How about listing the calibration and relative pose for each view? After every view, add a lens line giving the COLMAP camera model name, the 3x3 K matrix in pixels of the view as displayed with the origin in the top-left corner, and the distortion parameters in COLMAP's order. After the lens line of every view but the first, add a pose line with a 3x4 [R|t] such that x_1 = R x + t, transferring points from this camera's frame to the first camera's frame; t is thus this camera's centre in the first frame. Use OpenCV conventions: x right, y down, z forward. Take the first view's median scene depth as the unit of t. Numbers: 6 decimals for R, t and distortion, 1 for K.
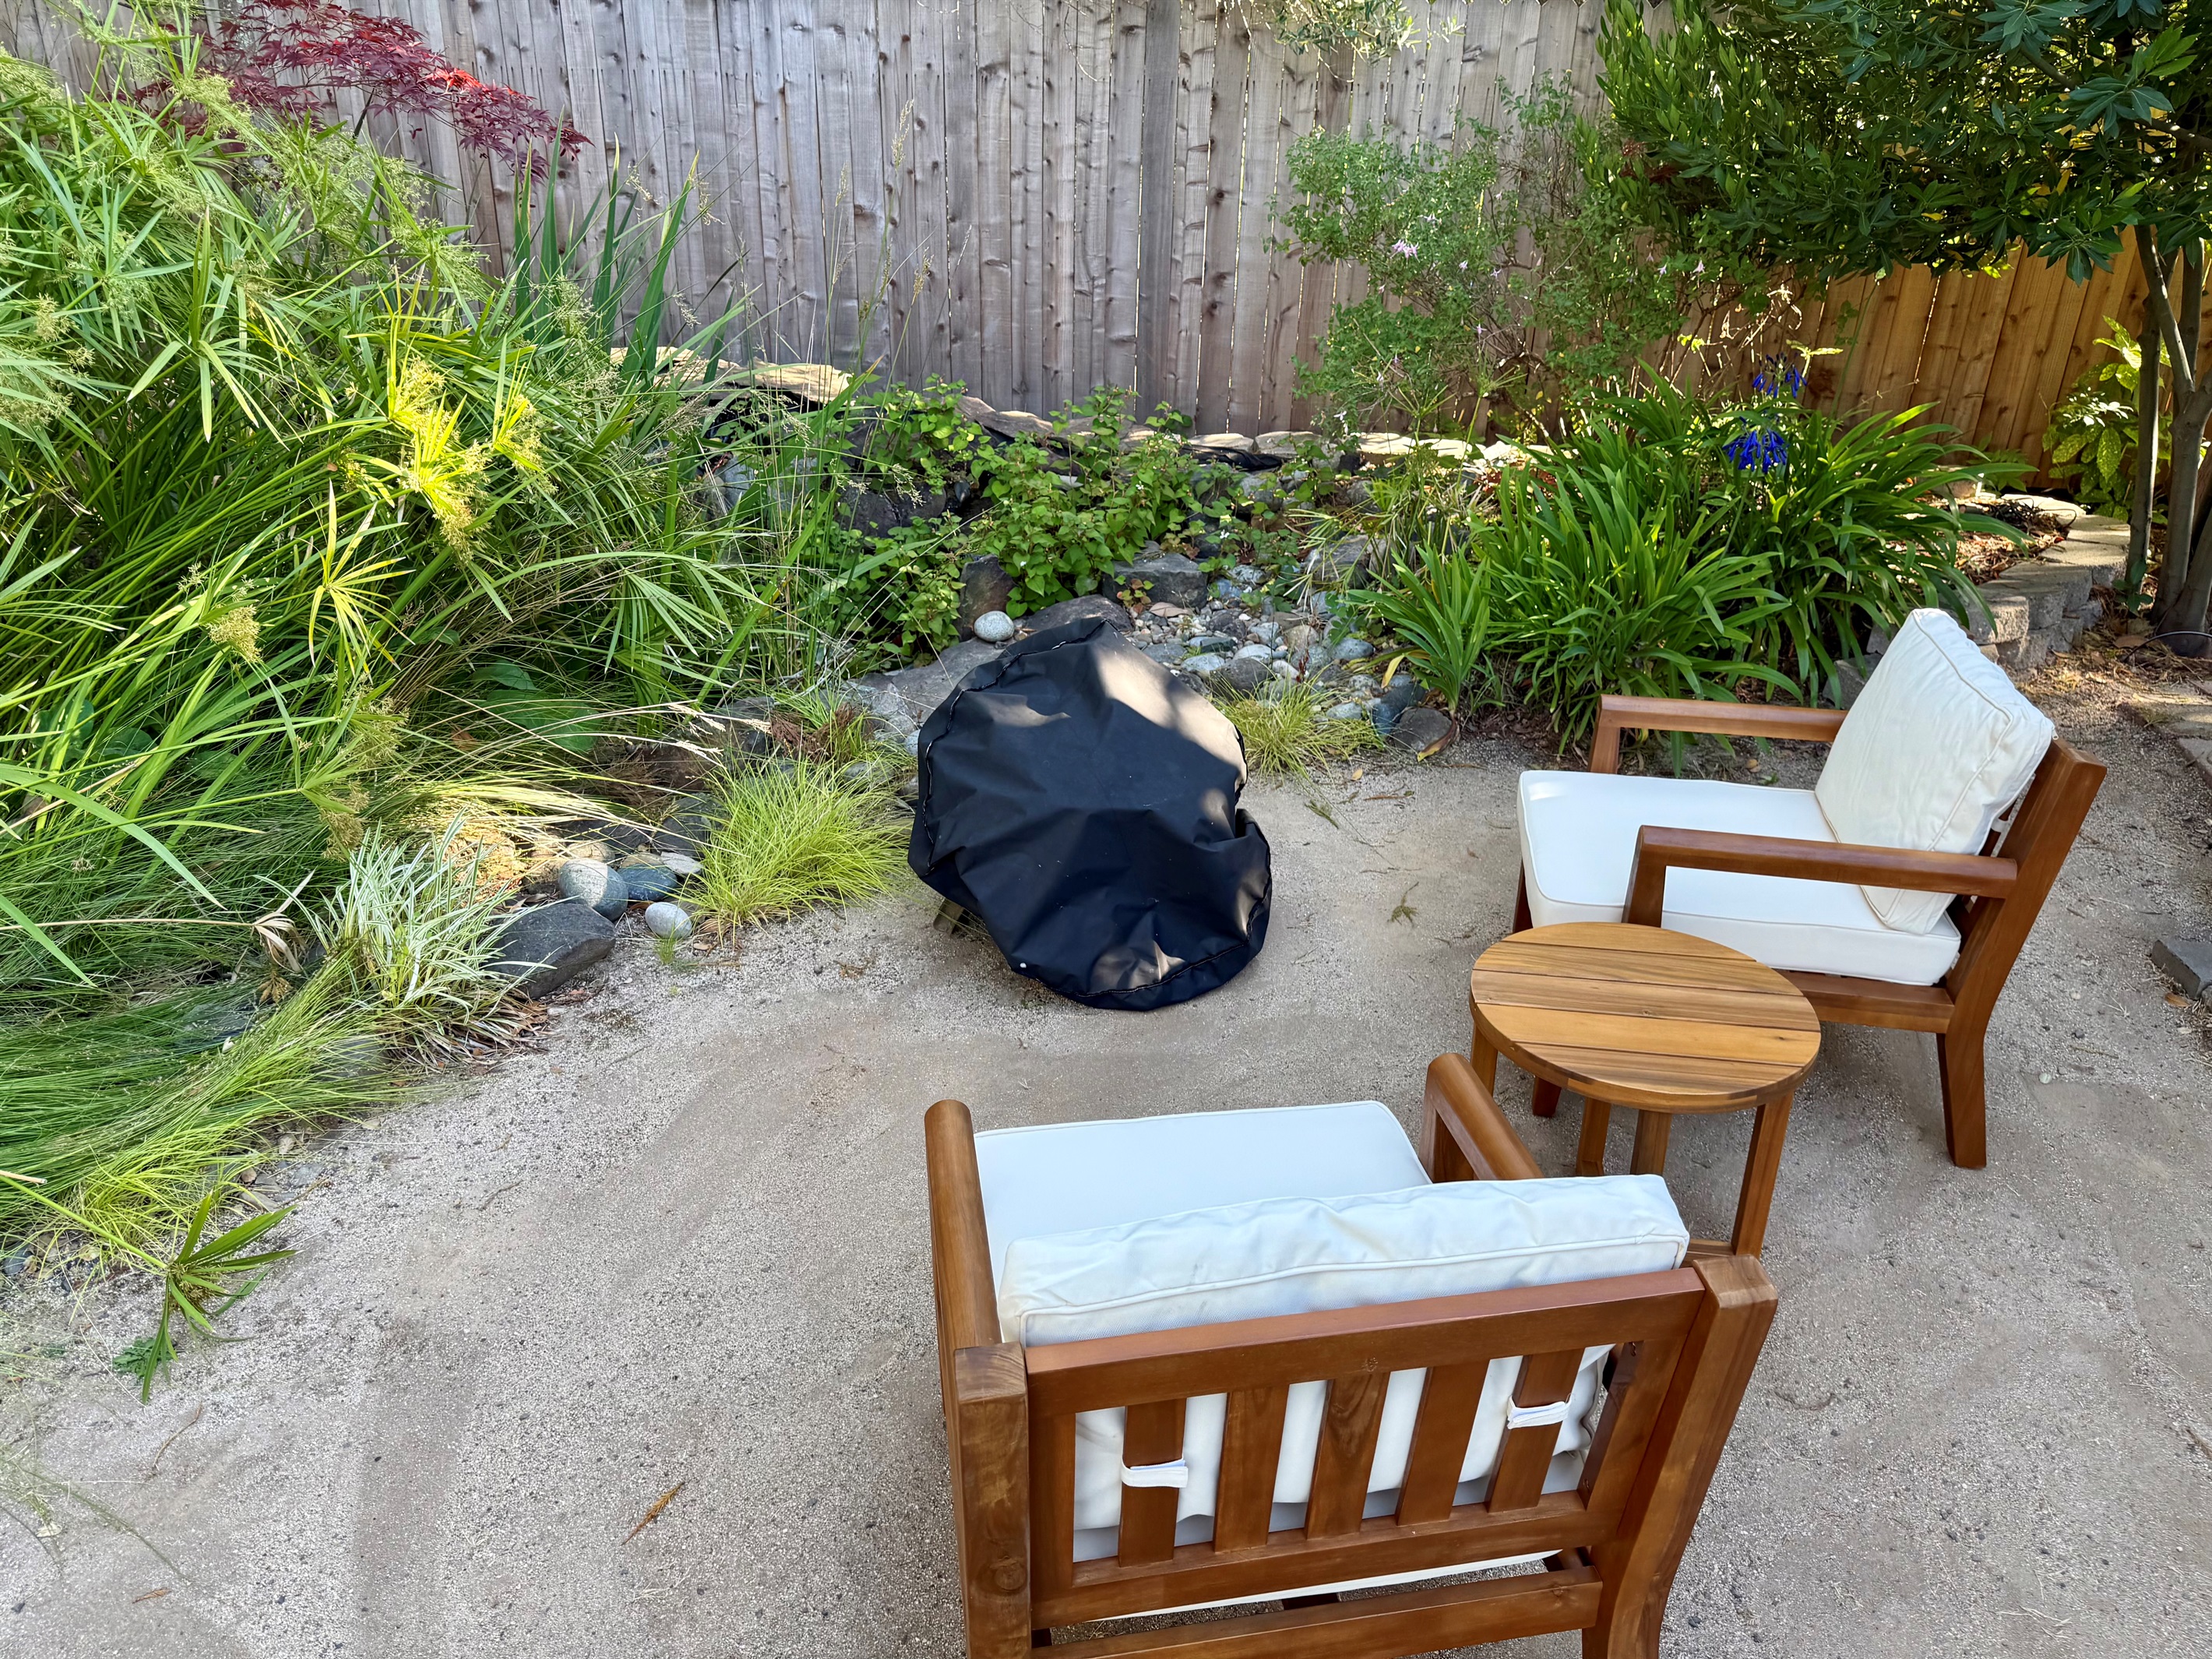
lens RADIAL K [[1544.1, 0, 1106.0], [0, 1544.1, 829.5], [0, 0, 1]] dist [0.056813, -0.102499]
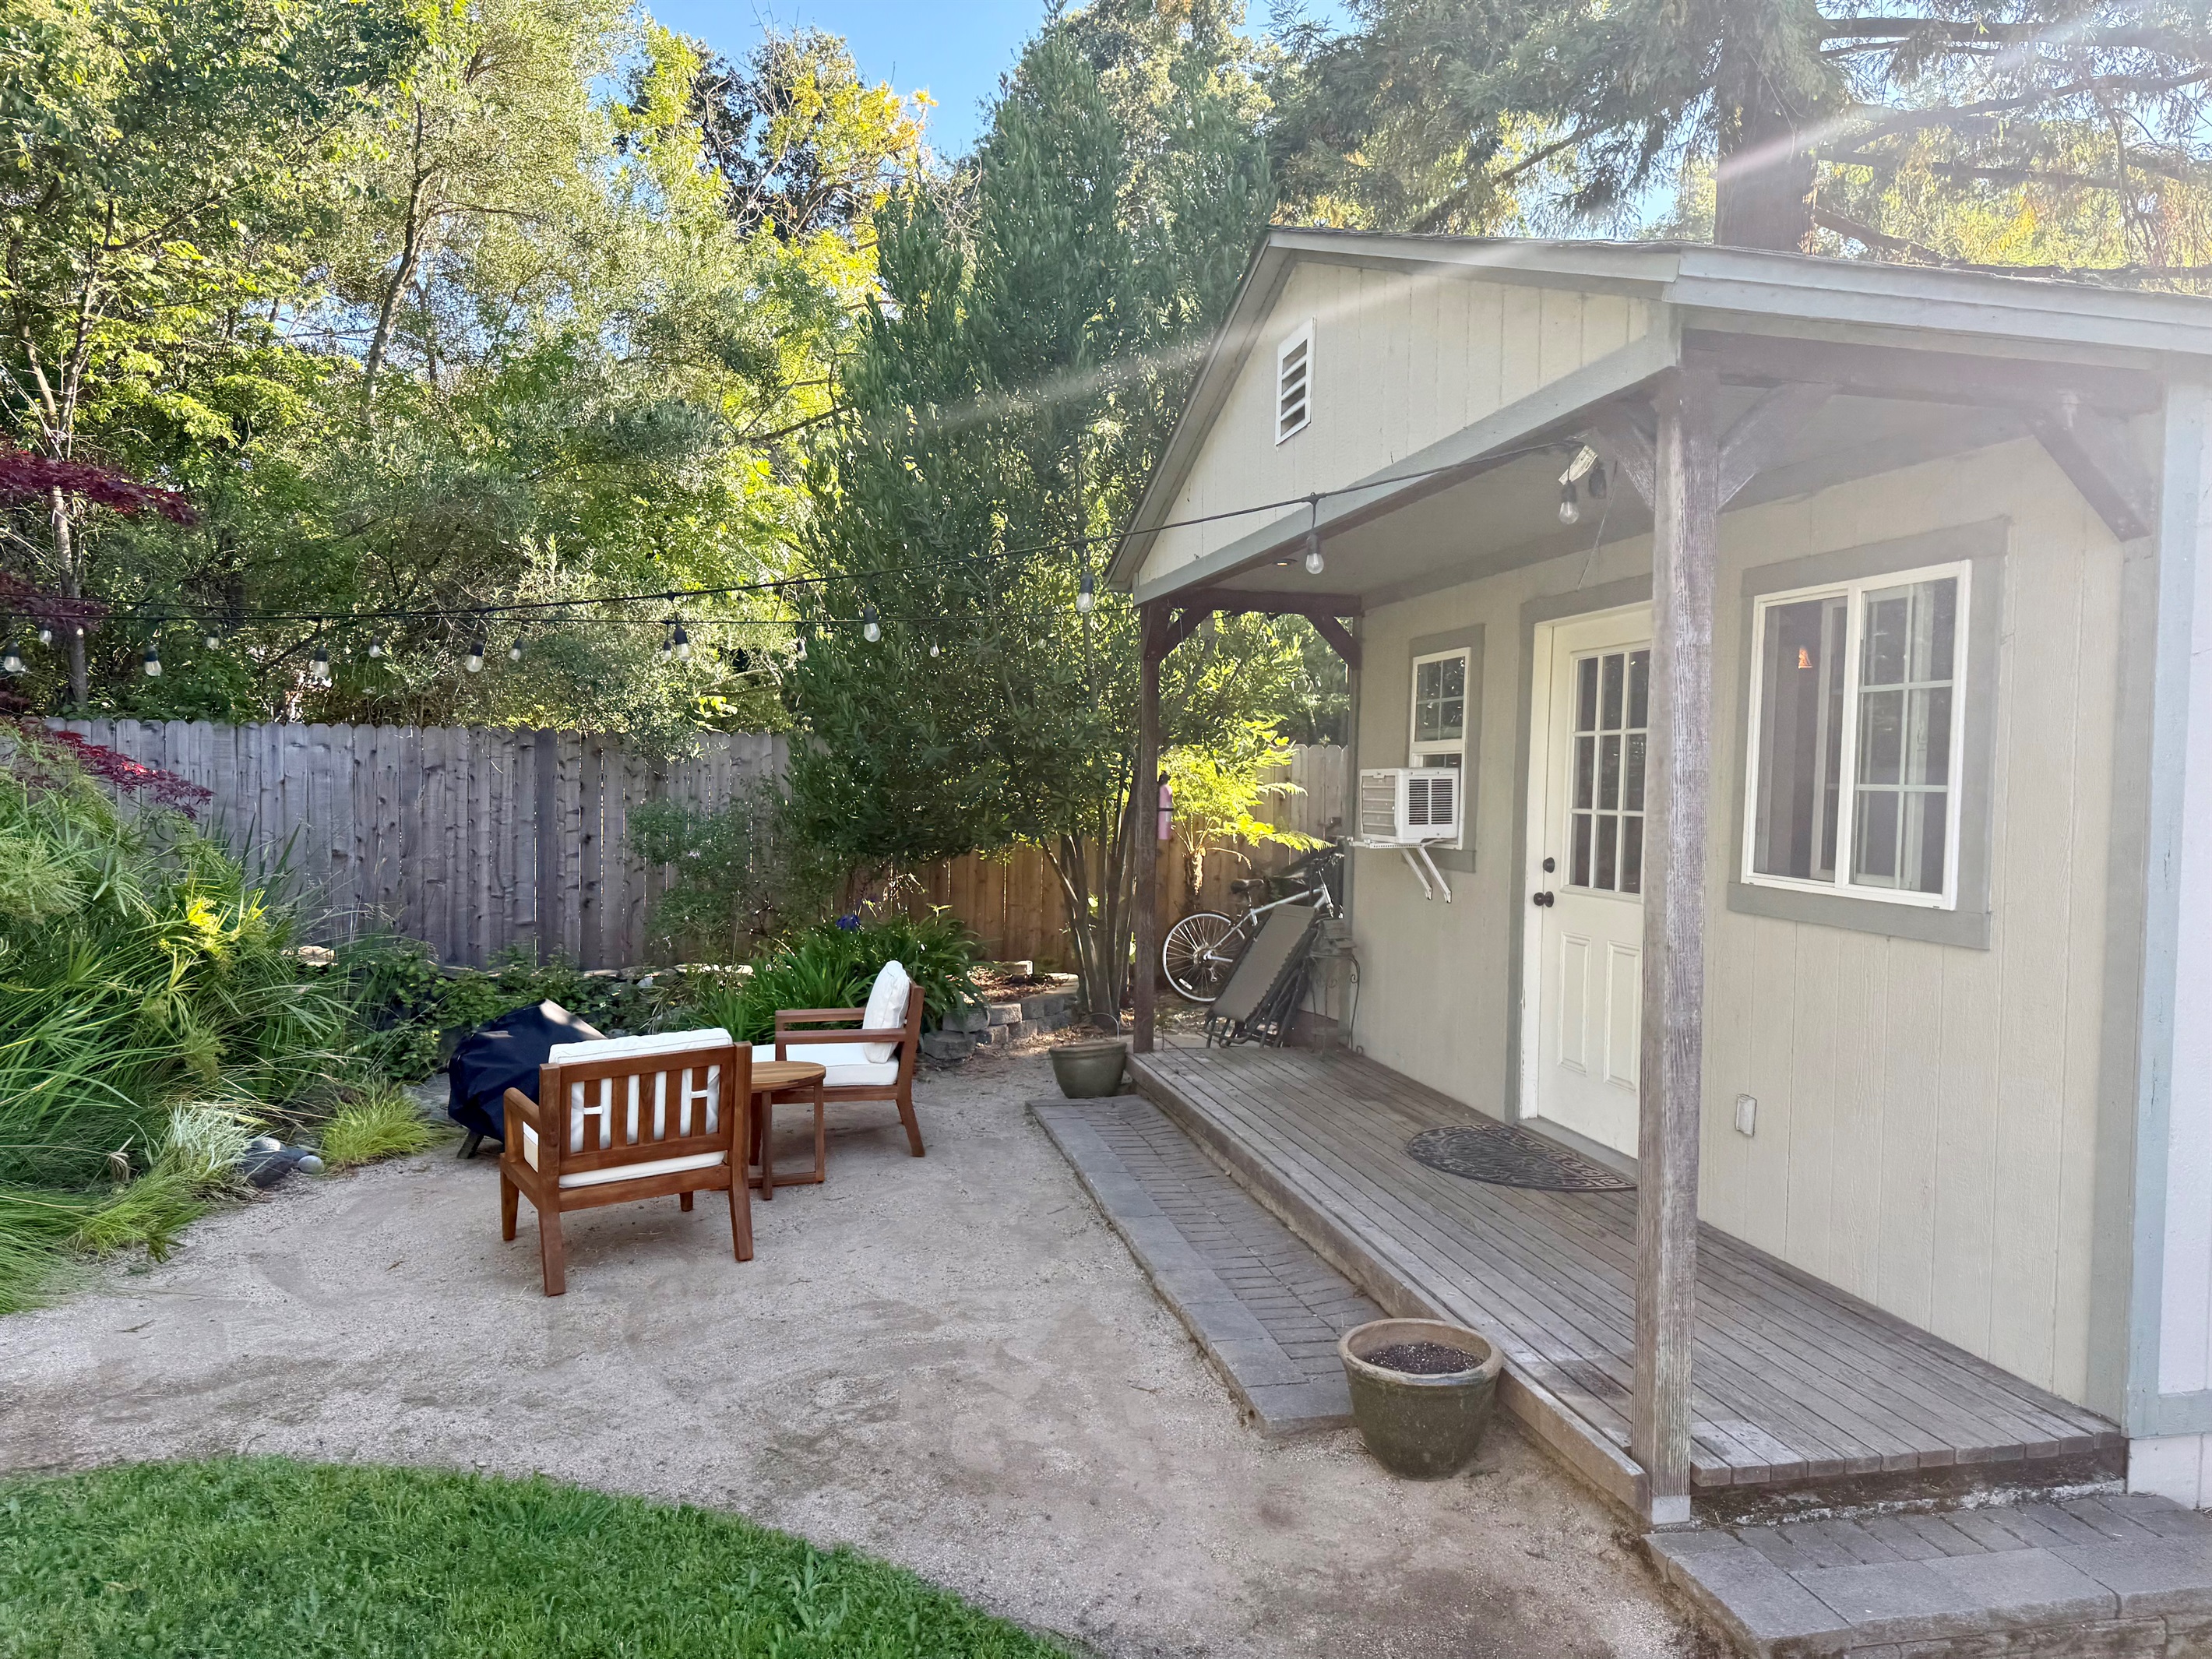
lens RADIAL K [[1521.8, 0, 1129.8], [0, 1521.8, 839.9], [0, 0, 1]] dist [0.068511, -0.098022]
pose [[0.915942, -0.020109, 0.400806, -0.052313], [0.175195, 0.918583, -0.354276, 0.270841], [-0.361050, 0.394716, 0.844892, -0.580292]]
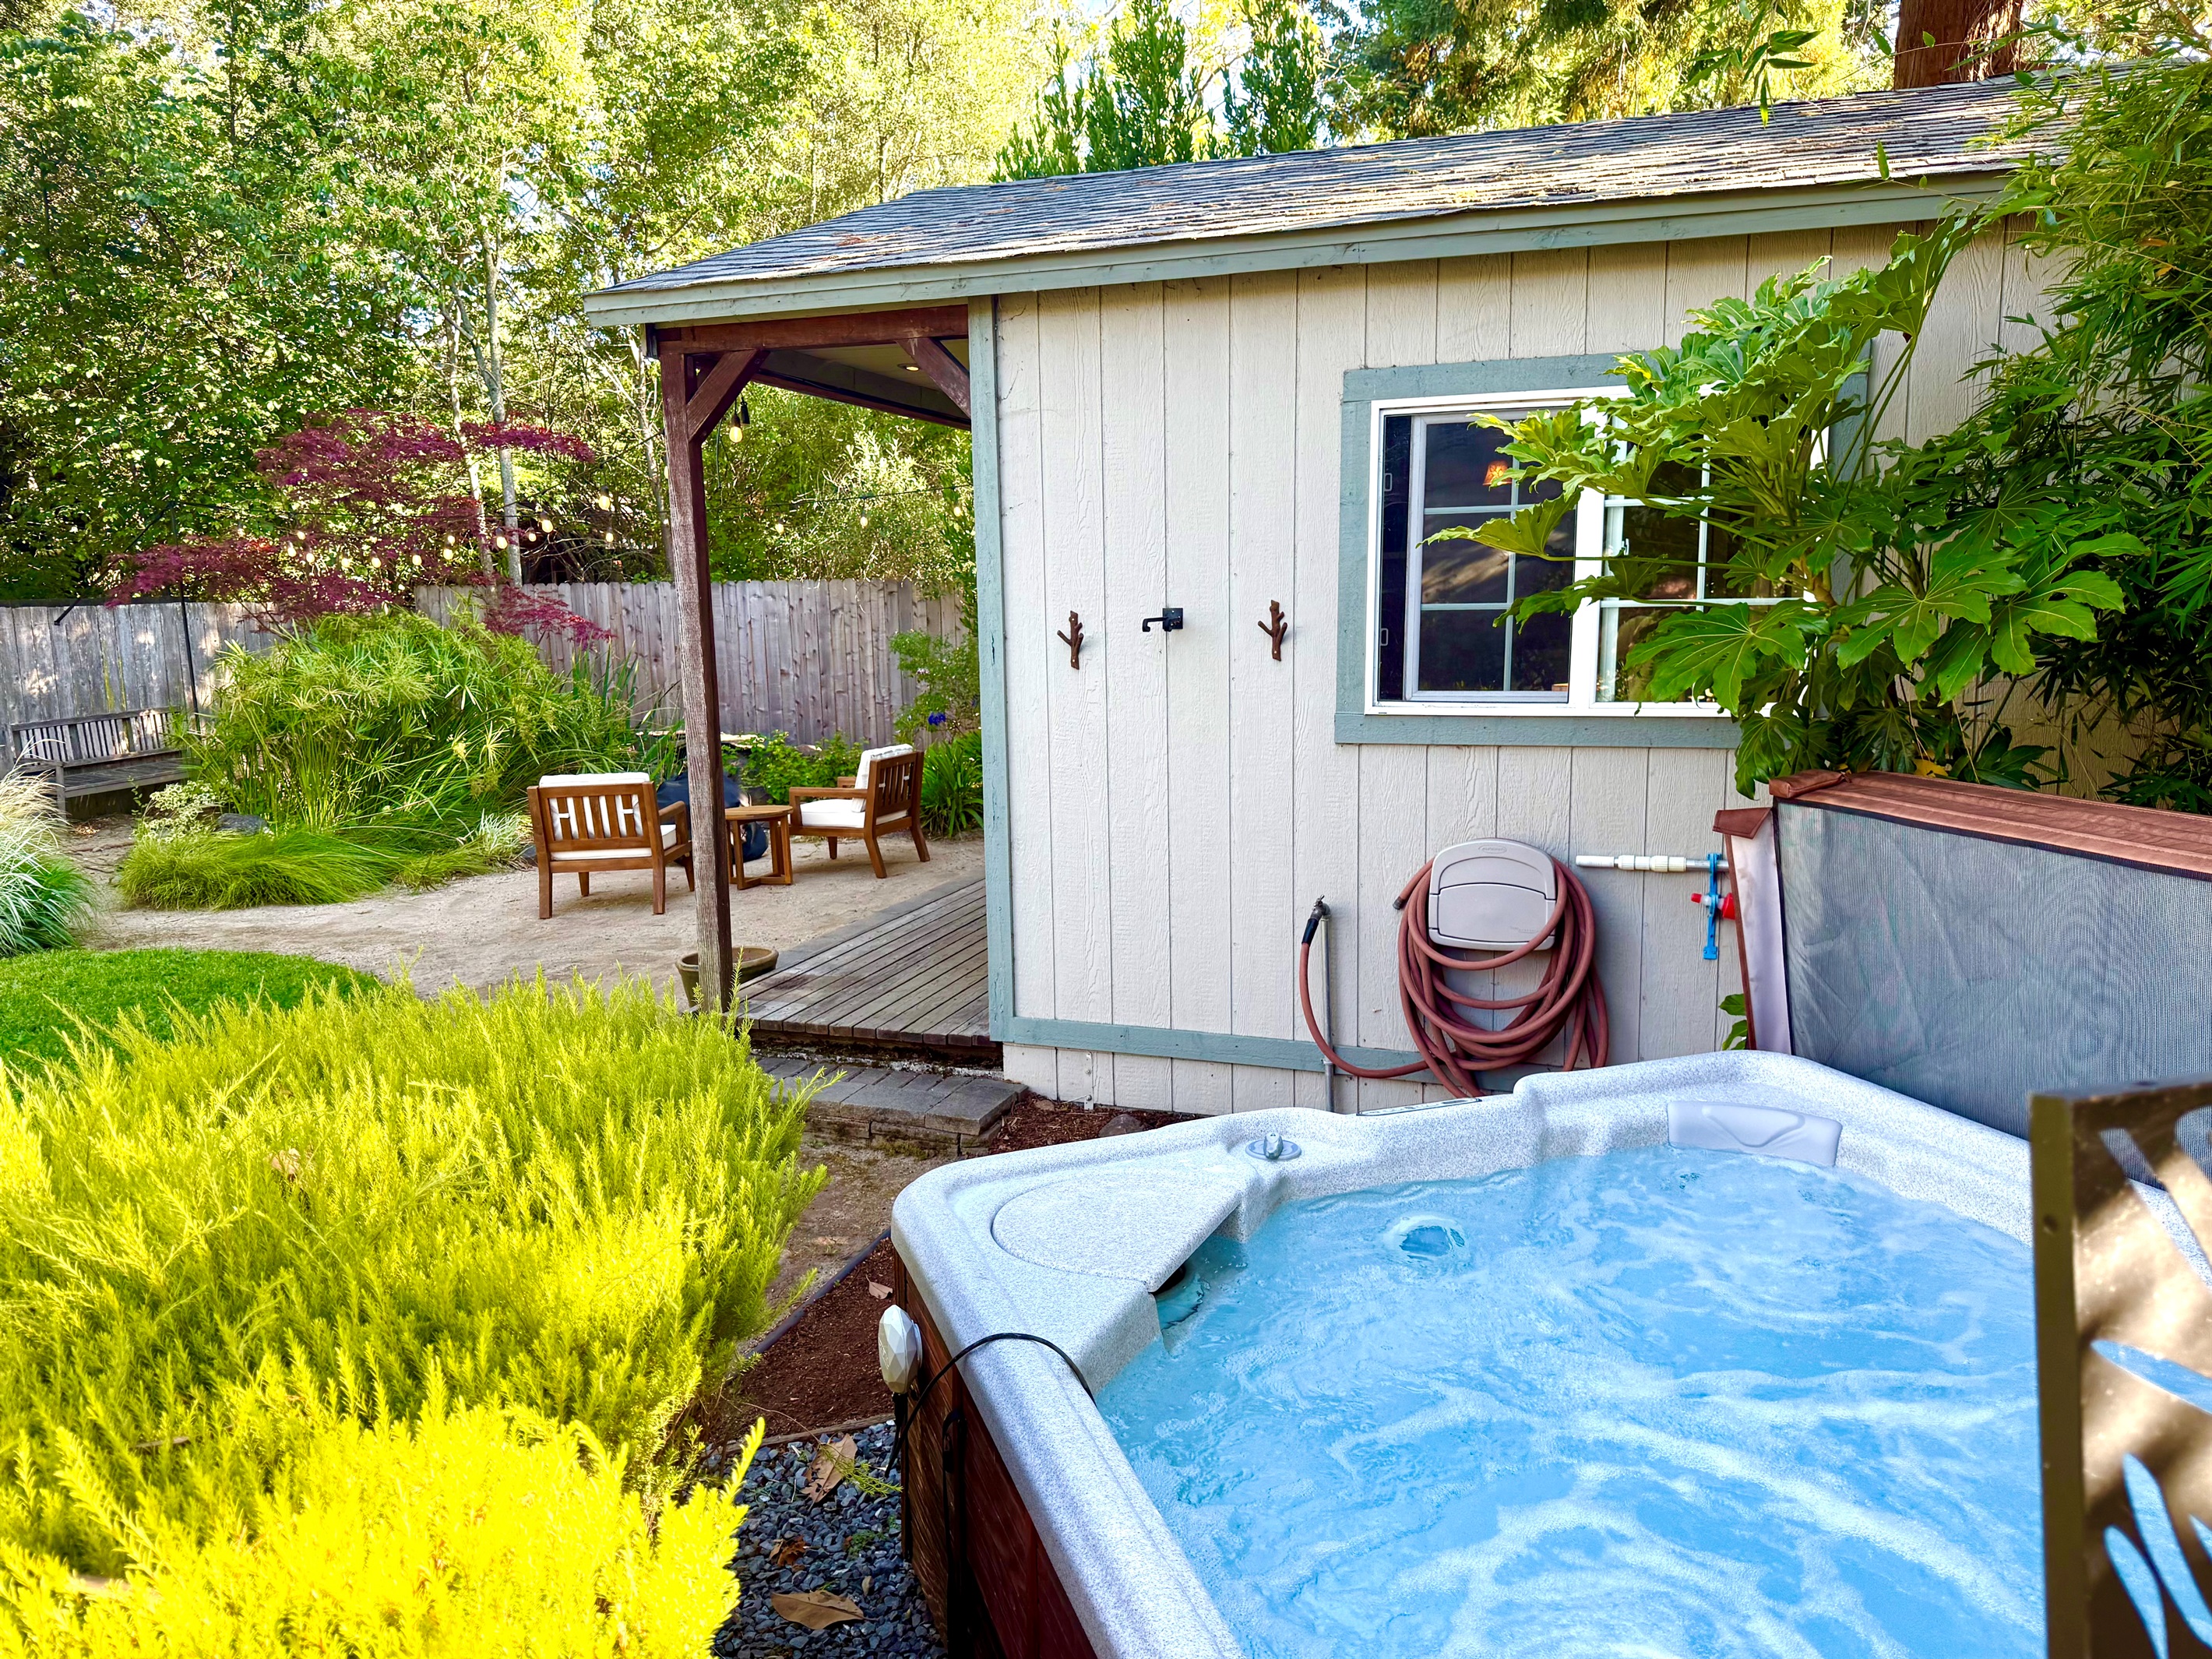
lens RADIAL K [[1521.8, 0, 1129.8], [0, 1521.8, 839.9], [0, 0, 1]] dist [0.068511, -0.098022]
pose [[0.990718, -0.015768, -0.135018, 0.642109], [-0.024302, 0.956704, -0.290047, 0.458429], [0.133745, 0.290636, 0.947440, -0.939690]]
